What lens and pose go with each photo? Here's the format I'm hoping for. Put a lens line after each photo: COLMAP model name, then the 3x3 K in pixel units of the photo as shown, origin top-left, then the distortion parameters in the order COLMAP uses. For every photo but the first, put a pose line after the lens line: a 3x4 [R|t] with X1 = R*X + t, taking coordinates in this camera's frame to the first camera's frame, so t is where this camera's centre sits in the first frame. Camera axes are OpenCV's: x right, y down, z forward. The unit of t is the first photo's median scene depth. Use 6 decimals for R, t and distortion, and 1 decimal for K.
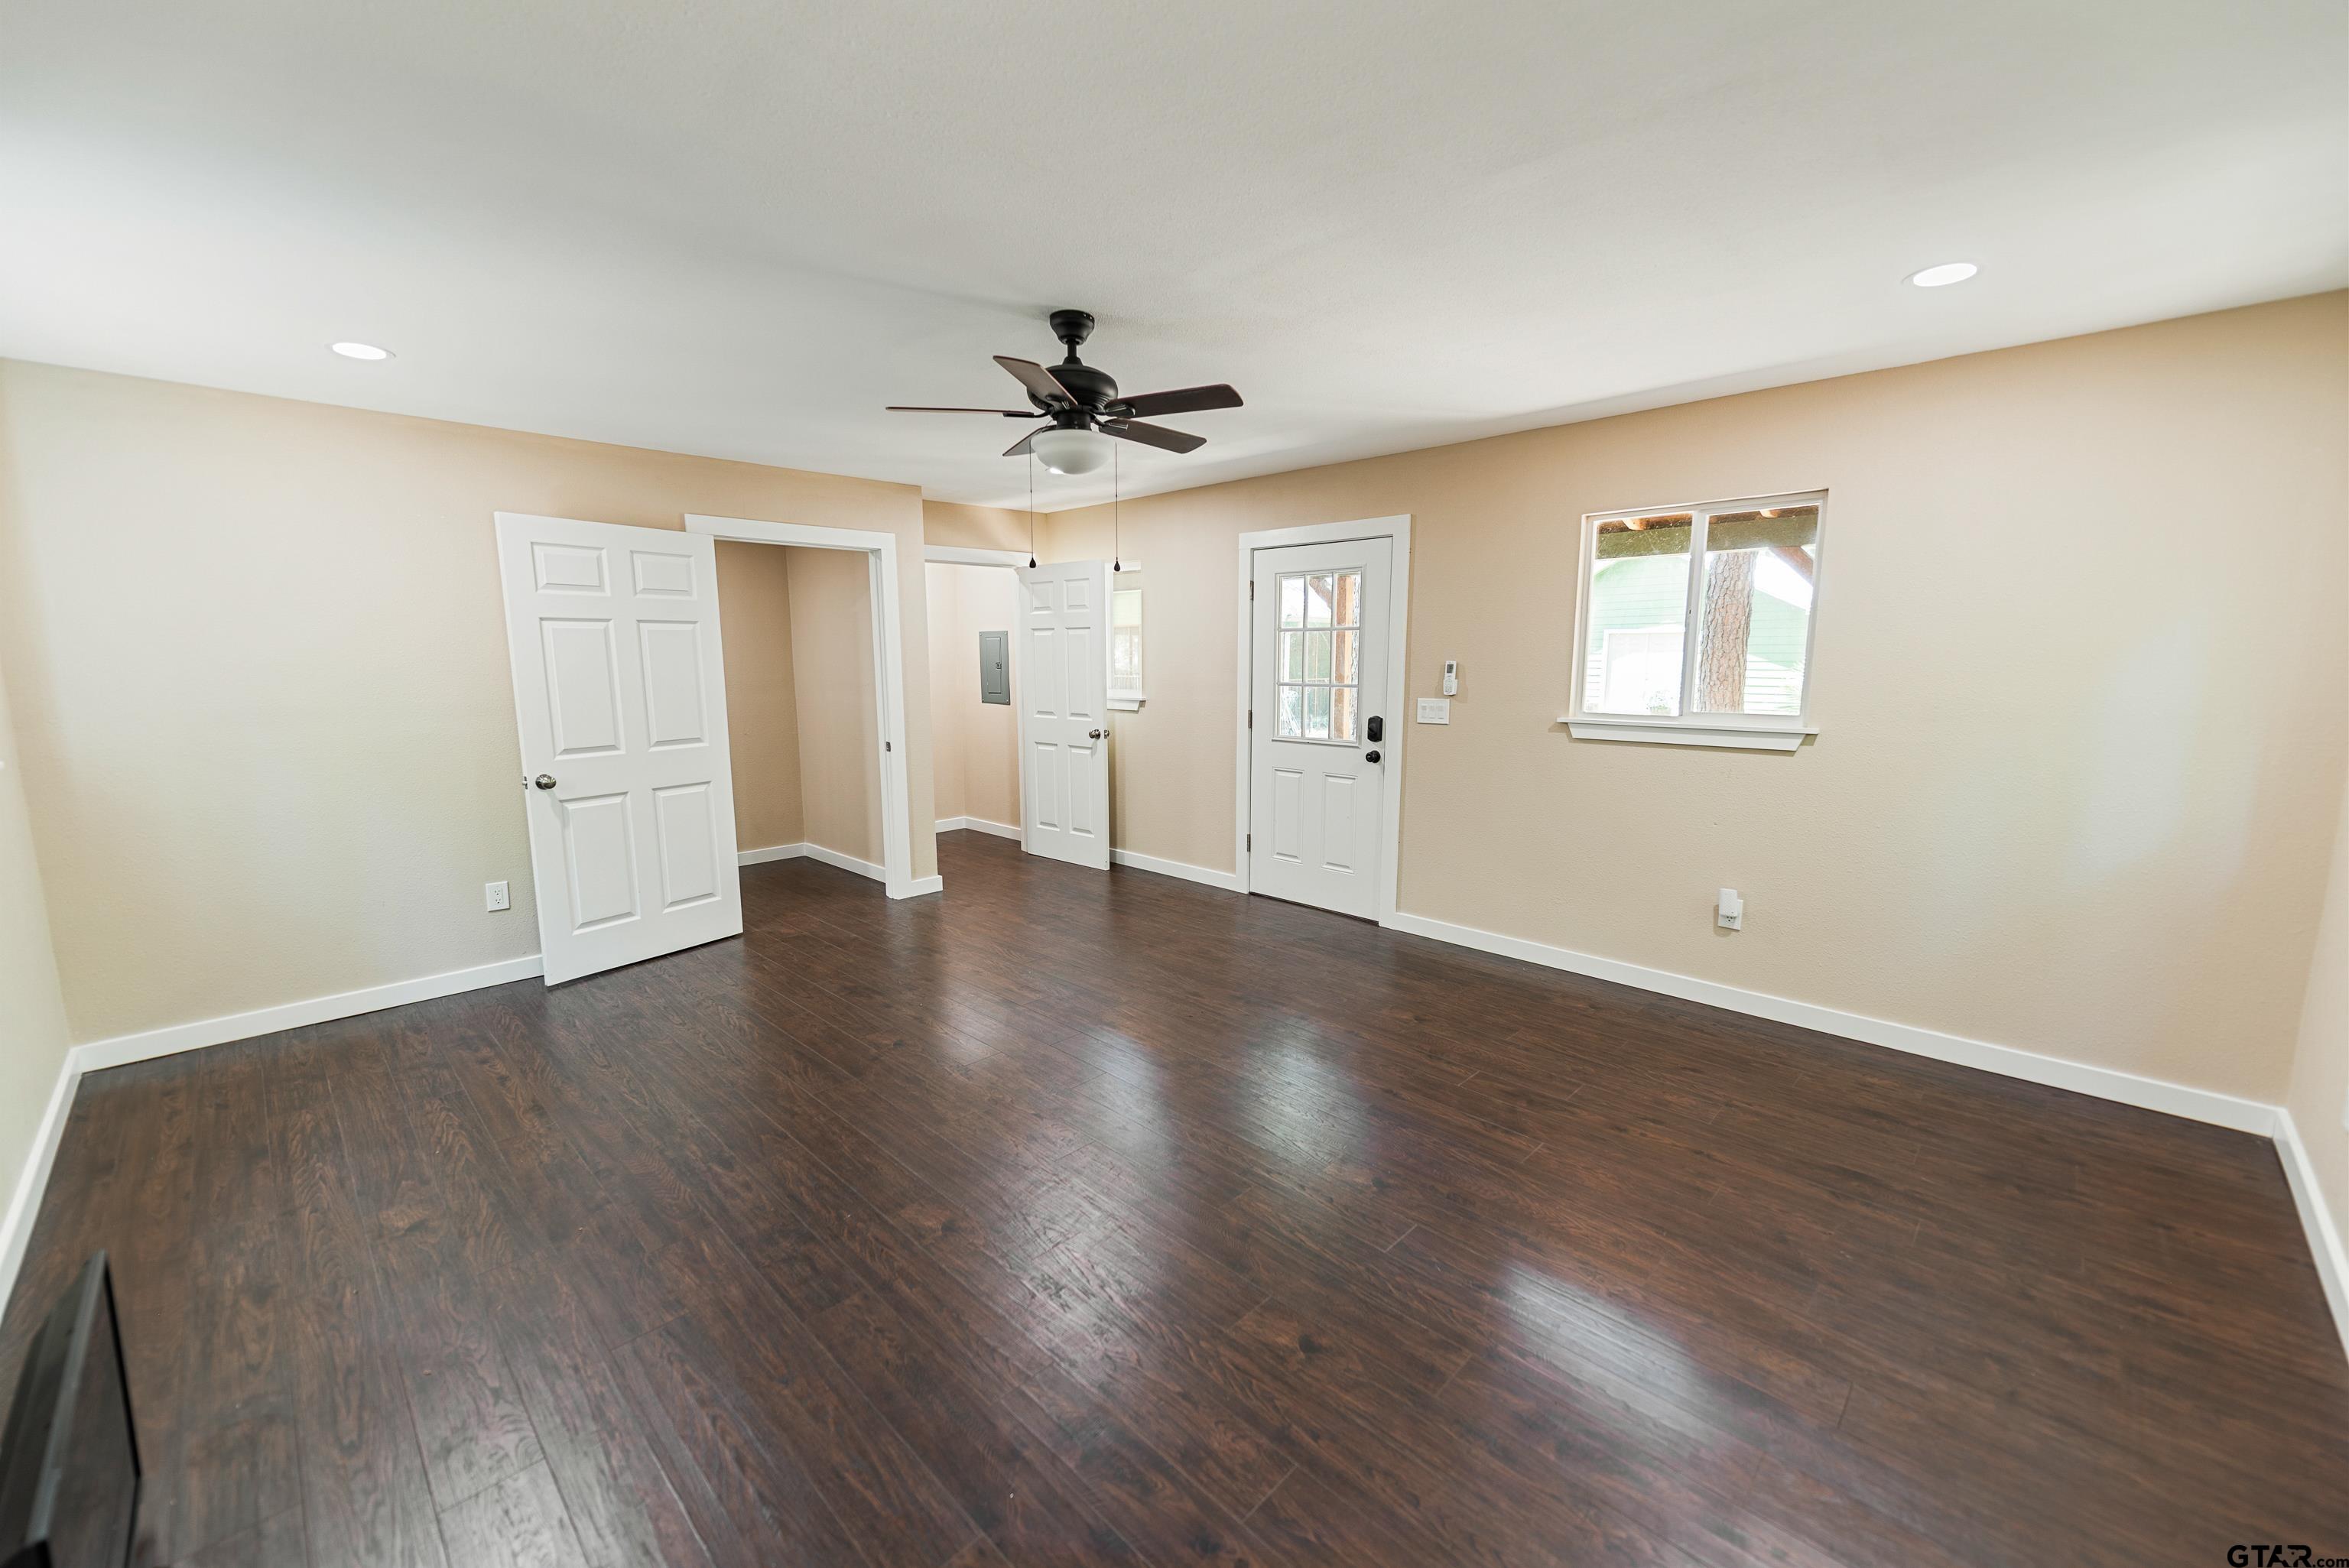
lens RADIAL K [[919.0, 0, 1176.8], [0, 919.0, 788.6], [0, 0, 1]] dist [0.015894, -0.005668]
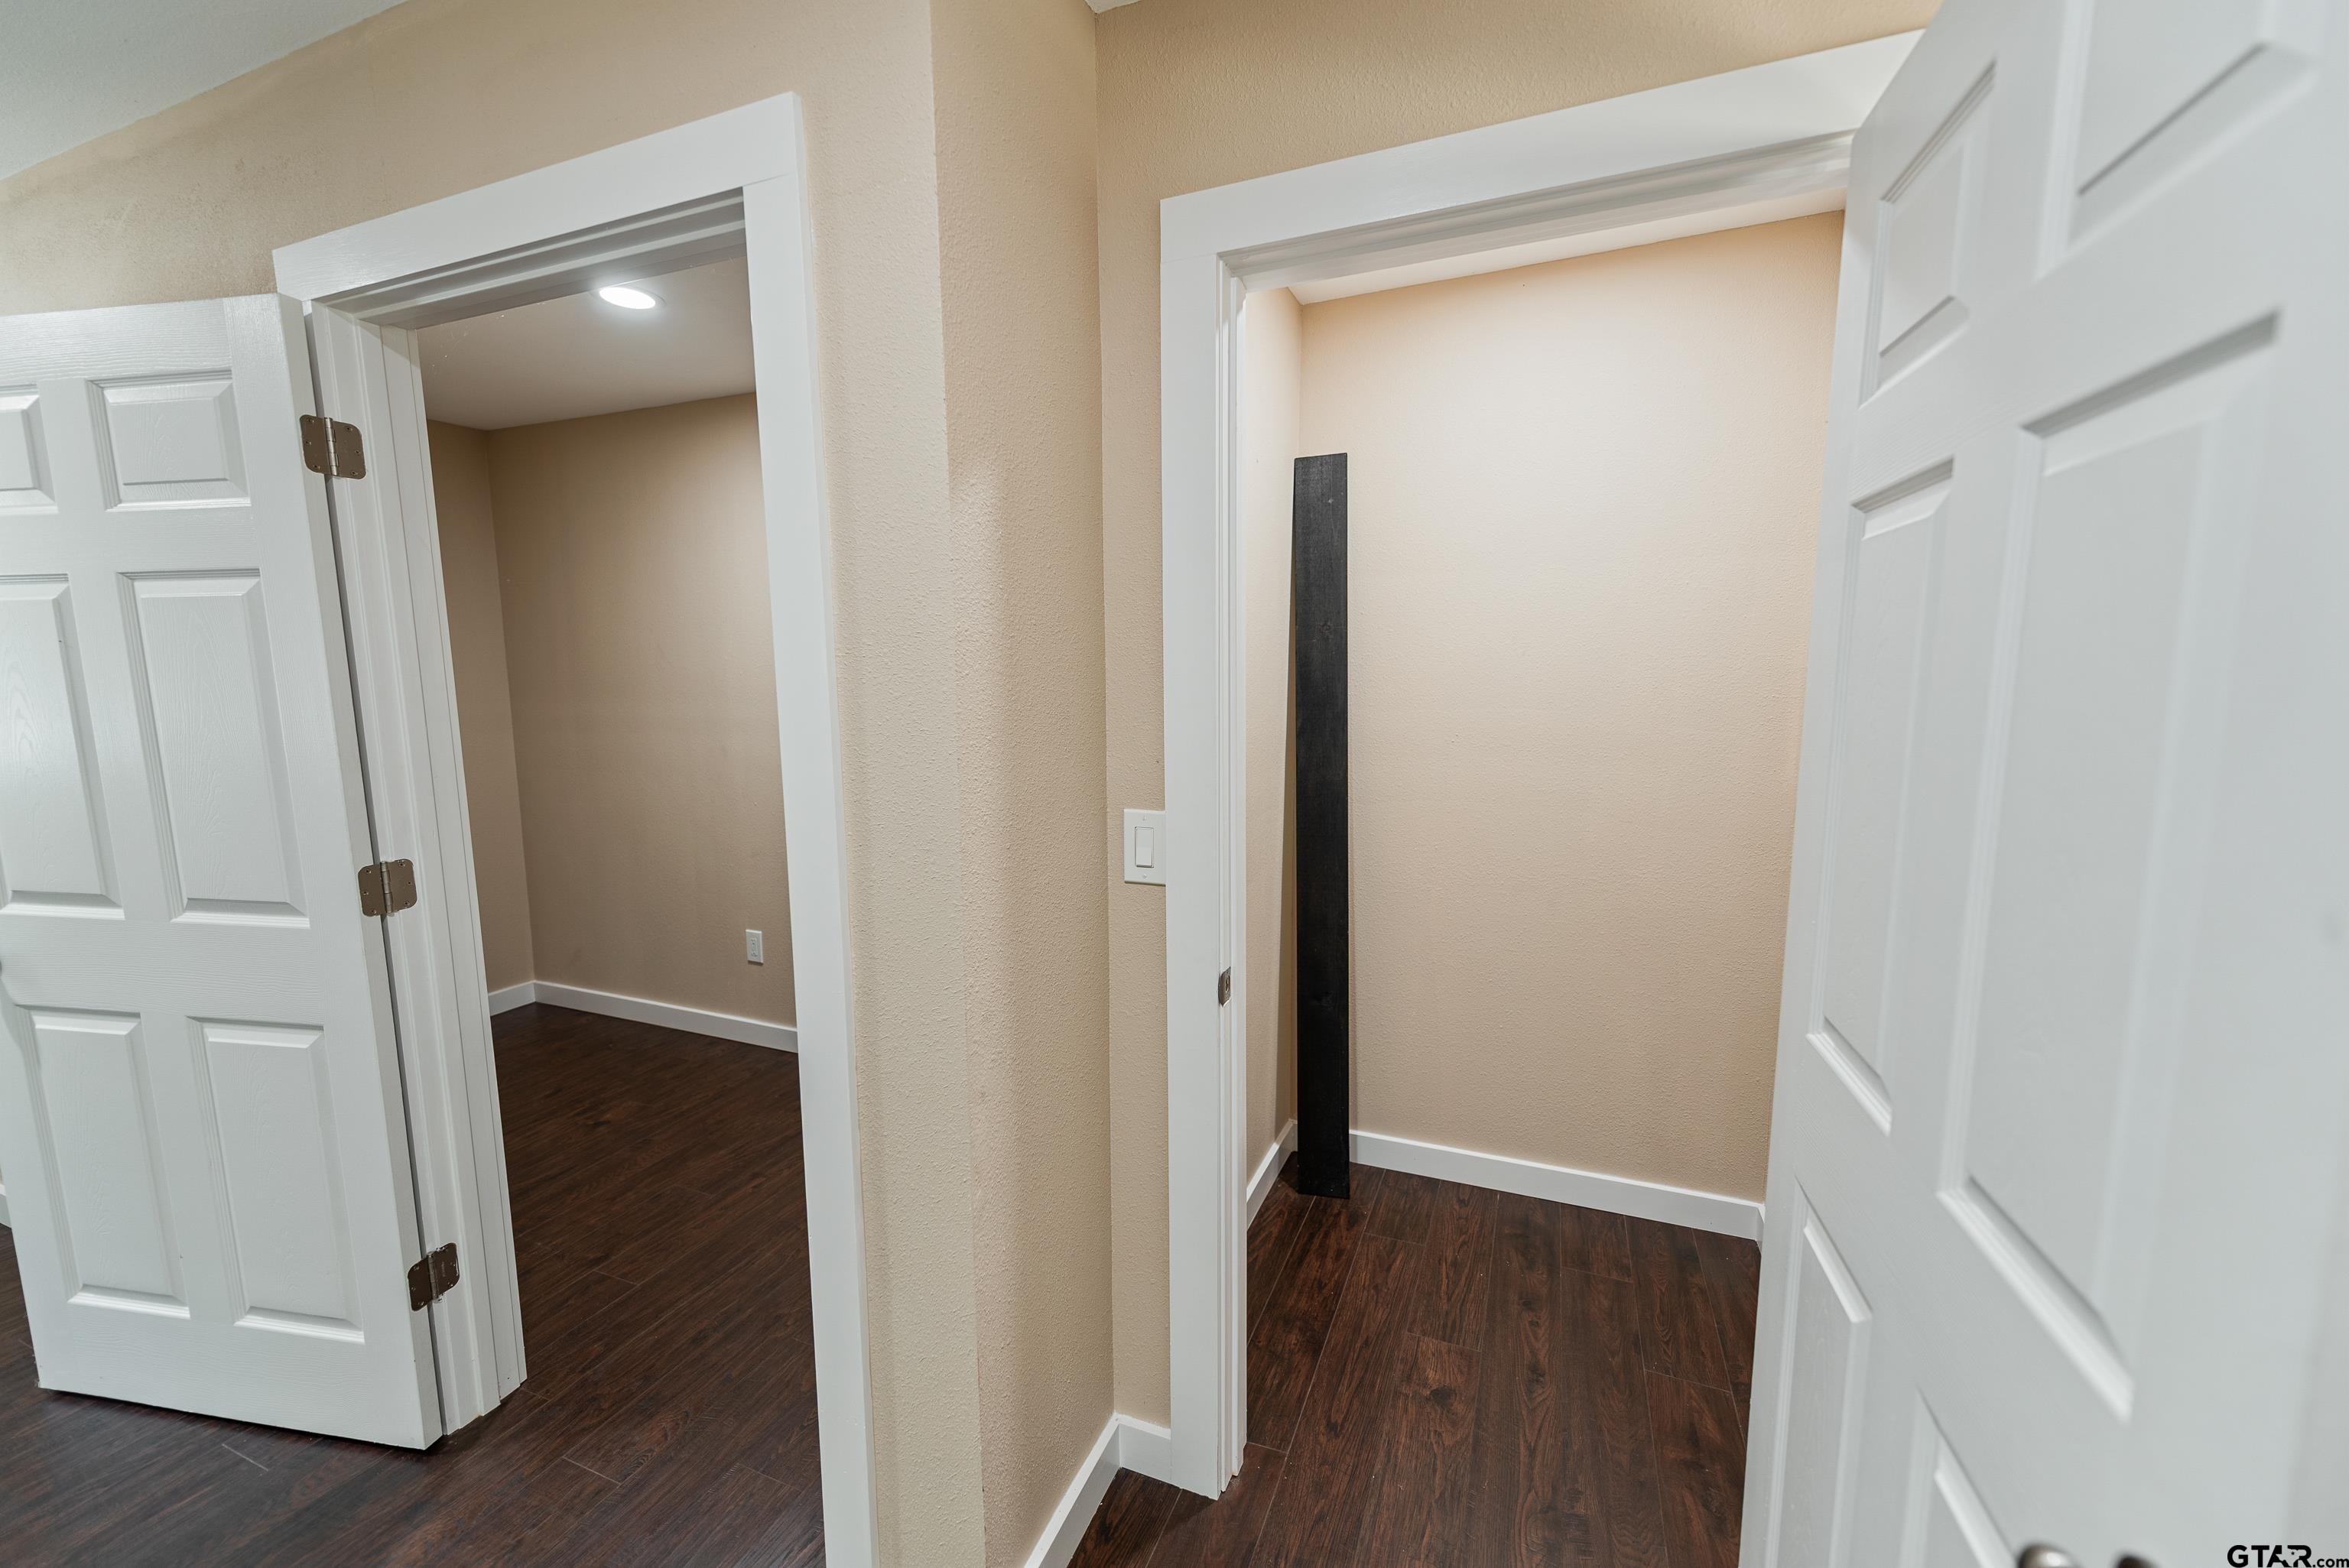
lens RADIAL K [[919.0, 0, 1176.8], [0, 919.0, 788.6], [0, 0, 1]] dist [0.015894, -0.005668]
pose [[0.382237, 0.122060, -0.915967, -0.078545], [-0.134453, 0.988035, 0.075555, -0.194209], [0.914230, 0.094275, 0.394075, 1.331086]]
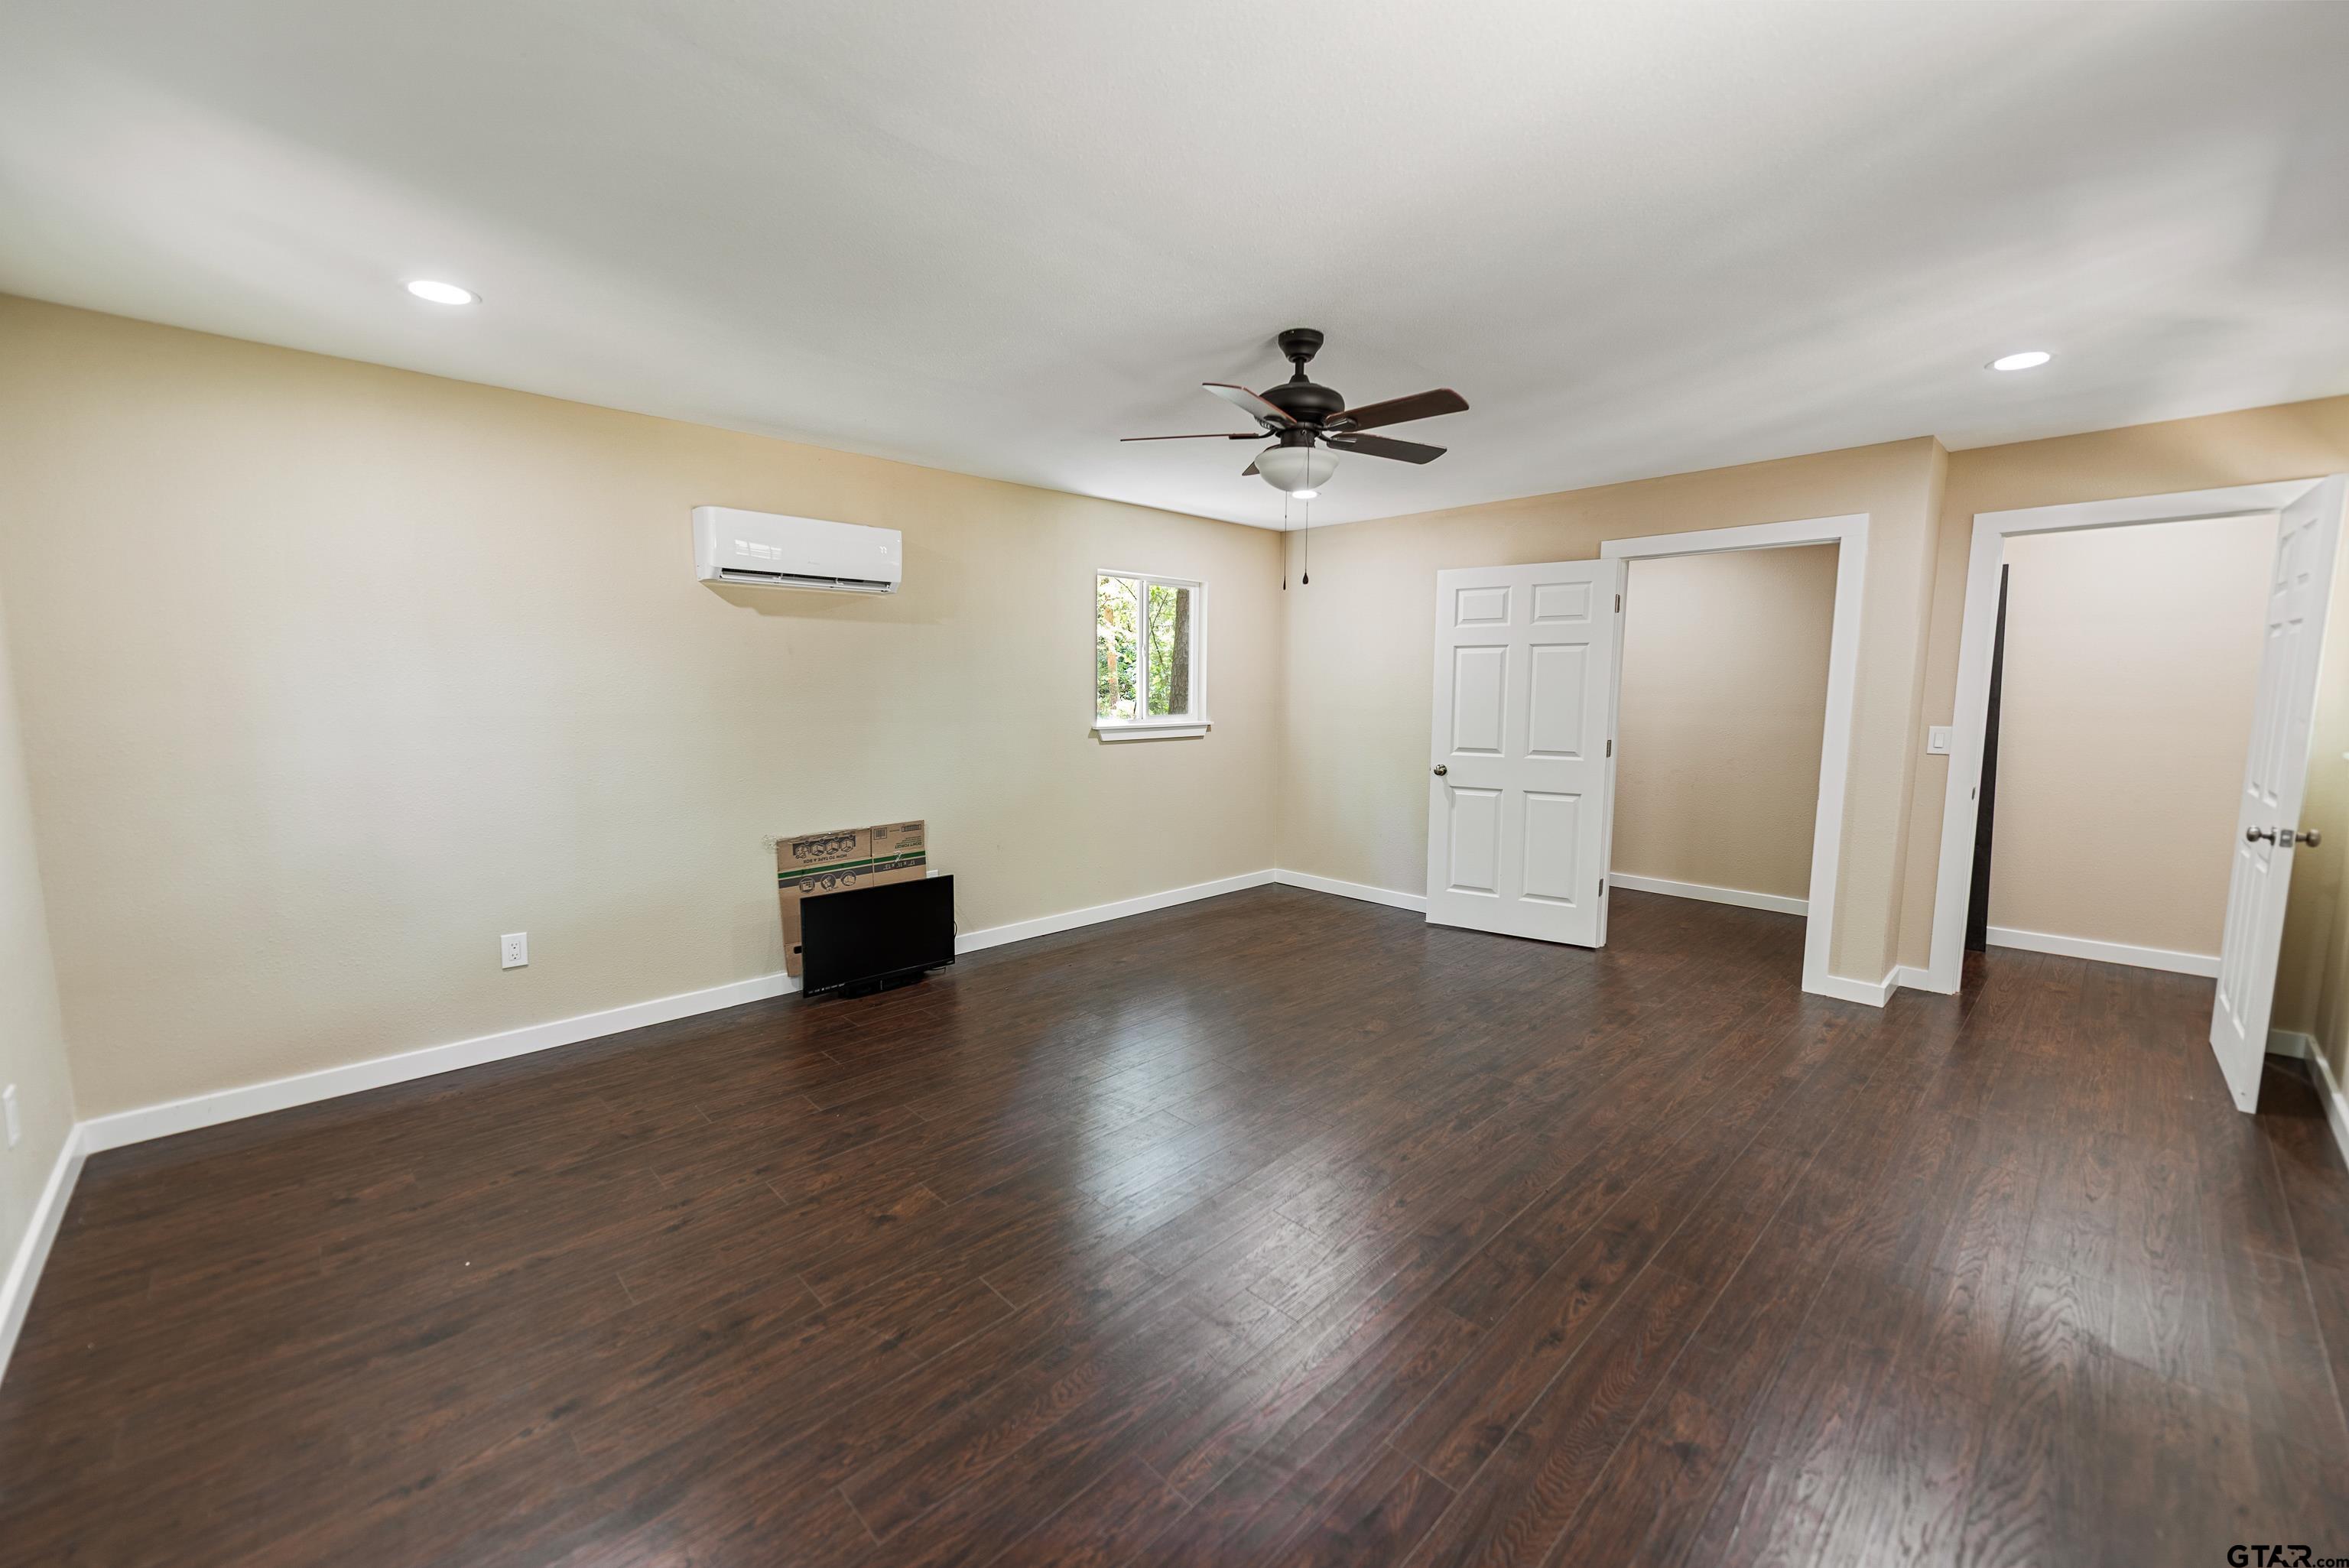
lens RADIAL K [[919.0, 0, 1176.8], [0, 919.0, 788.6], [0, 0, 1]] dist [0.015894, -0.005668]
pose [[-0.025623, 0.123878, -0.991967, 0.633797], [-0.148655, 0.980788, 0.126322, -0.090924], [0.988557, 0.150698, -0.006716, 0.638152]]
